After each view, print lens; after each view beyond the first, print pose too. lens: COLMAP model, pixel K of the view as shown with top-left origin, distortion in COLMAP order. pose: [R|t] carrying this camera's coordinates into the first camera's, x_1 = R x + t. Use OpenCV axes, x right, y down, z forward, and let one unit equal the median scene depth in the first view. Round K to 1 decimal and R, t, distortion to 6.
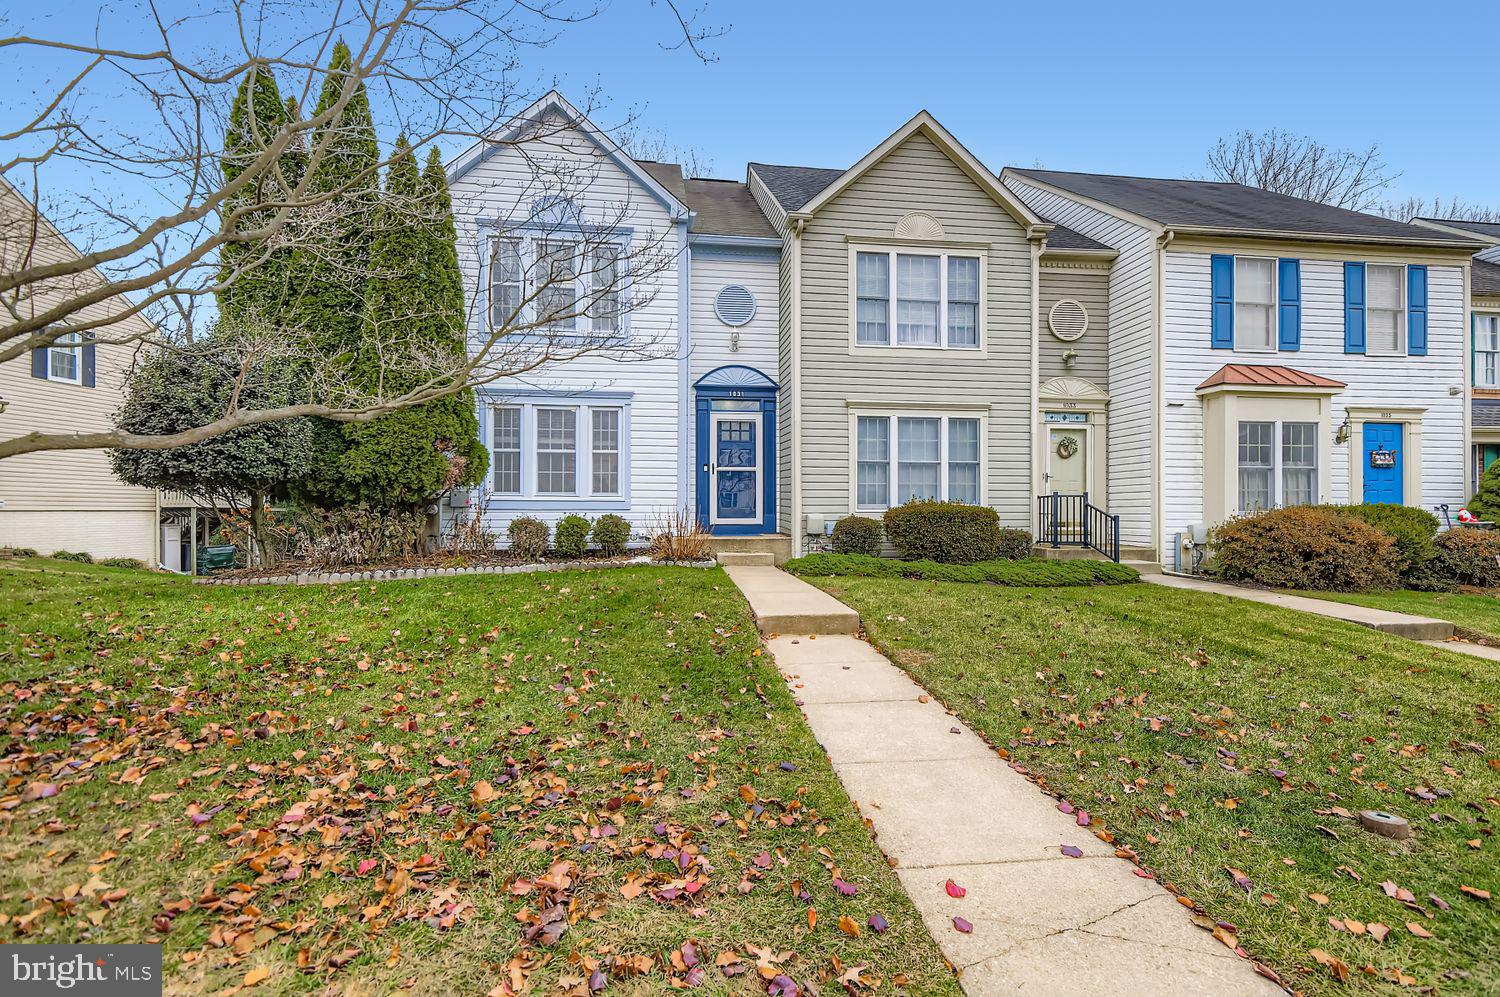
lens RADIAL K [[707.8, 0, 749.1], [0, 707.8, 506.2], [0, 0, 1]] dist [0.003103, 0.000341]
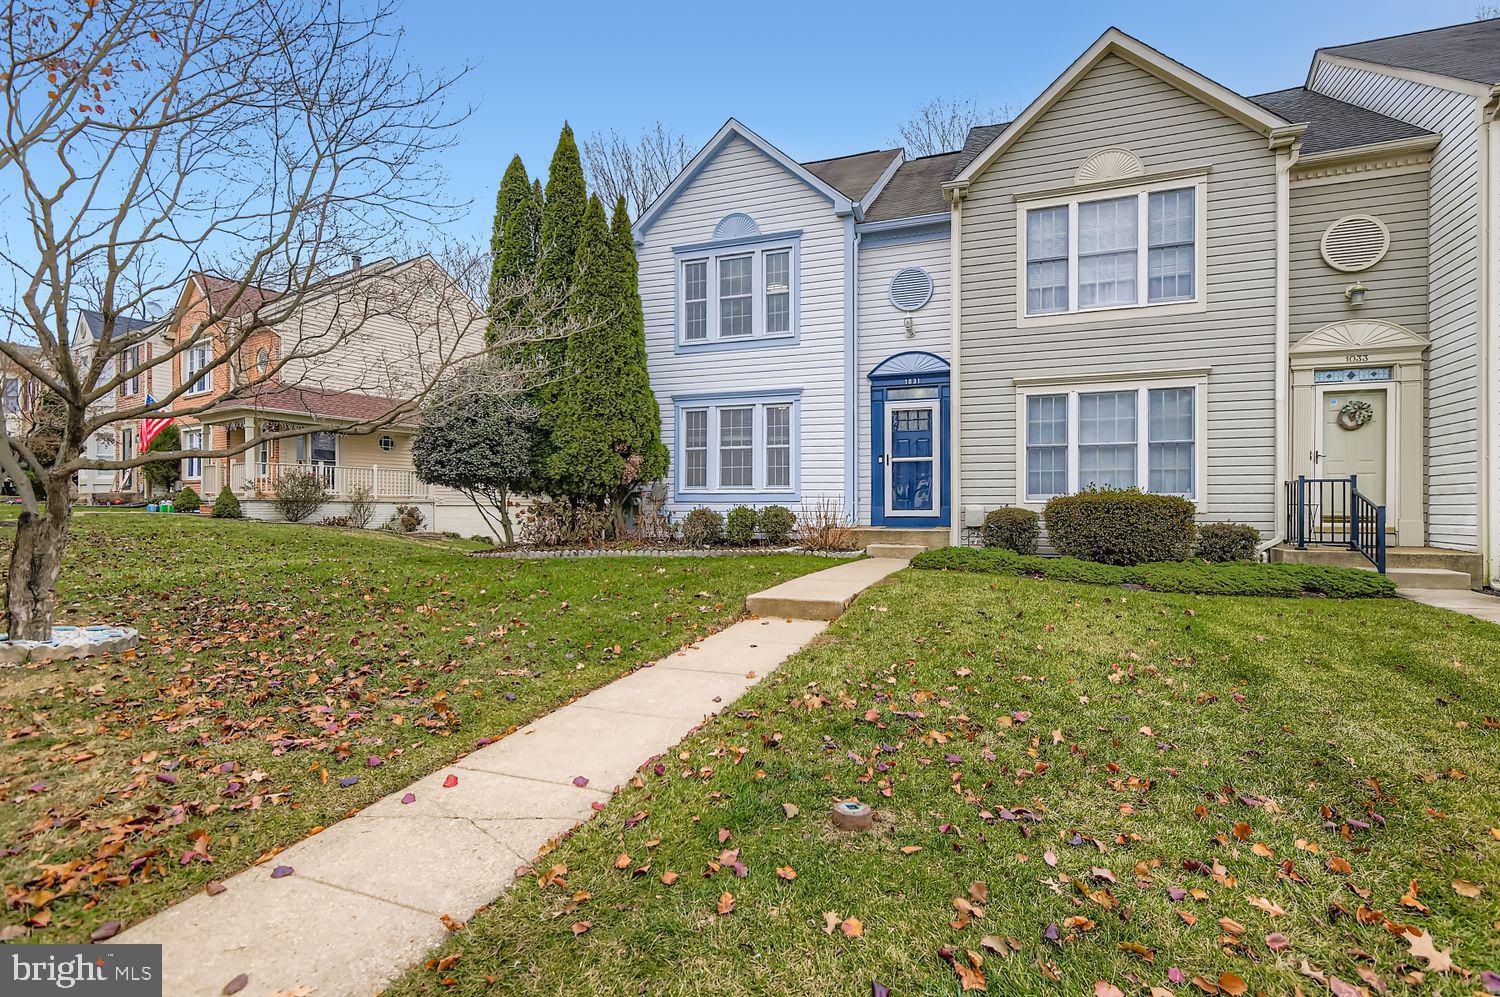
lens RADIAL K [[734.8, 0, 751.3], [0, 734.8, 502.6], [0, 0, 1]] dist [0.020231, -0.013908]
pose [[0.874645, -0.003634, -0.484750, 0.293314], [0.002765, 0.999993, -0.002508, 0.008854], [0.484756, 0.000854, 0.874649, 0.020786]]
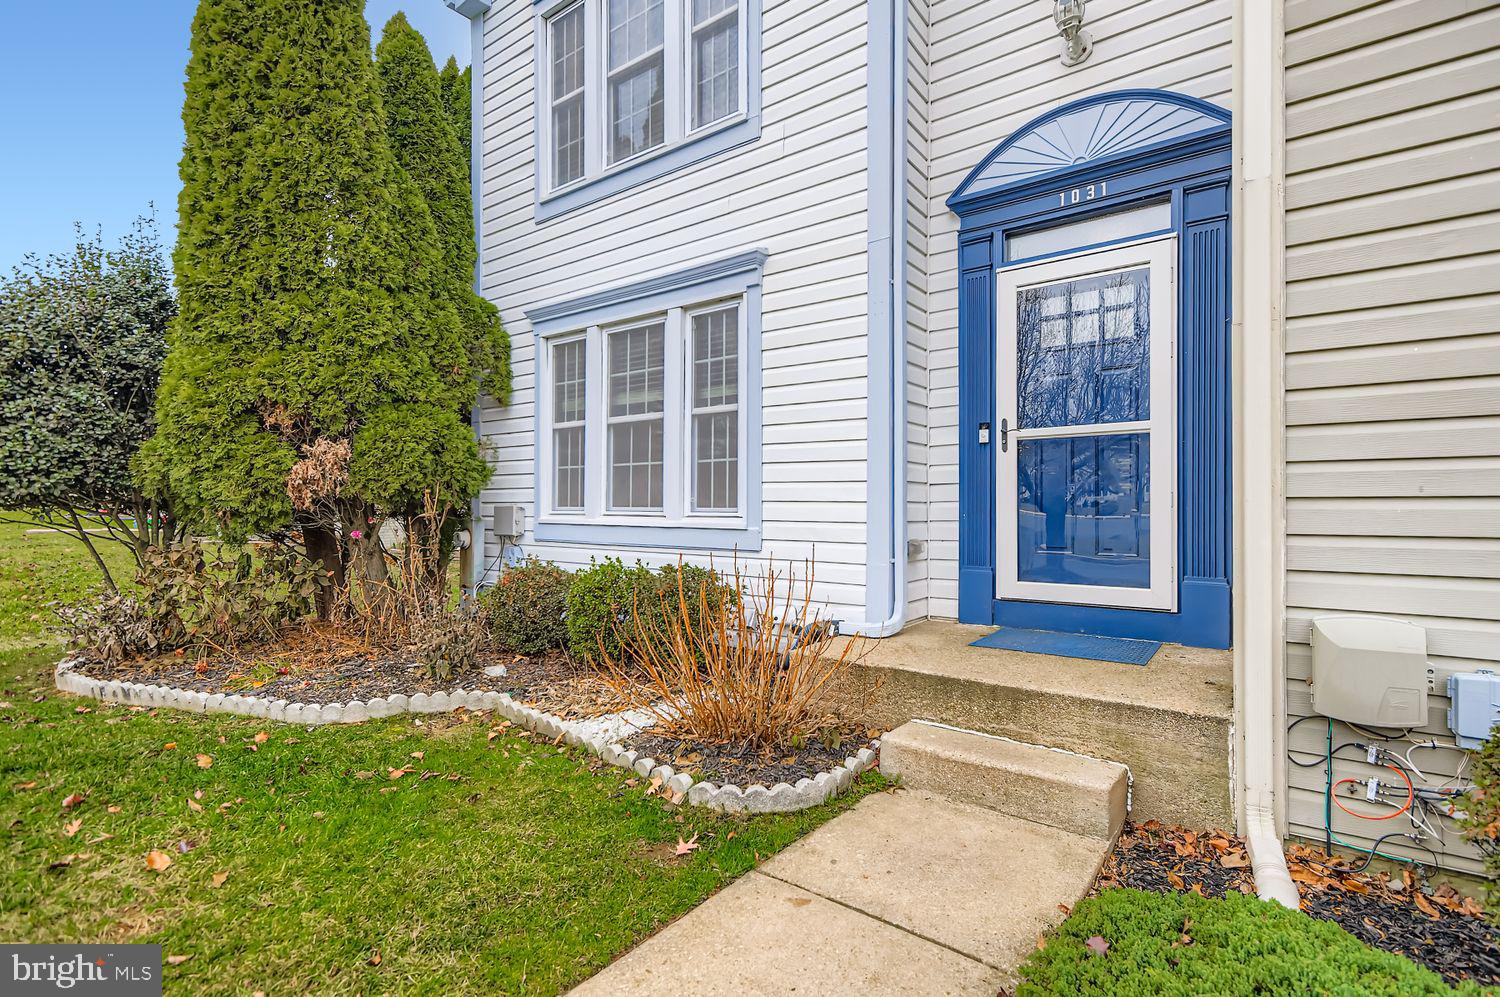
lens RADIAL K [[707.8, 0, 749.1], [0, 707.8, 506.2], [0, 0, 1]] dist [0.003103, 0.000341]
pose [[0.710577, 0.001271, -0.703618, 0.106424], [0.005082, 0.999963, 0.006938, -0.022924], [0.703601, -0.008506, 0.710544, 0.712984]]
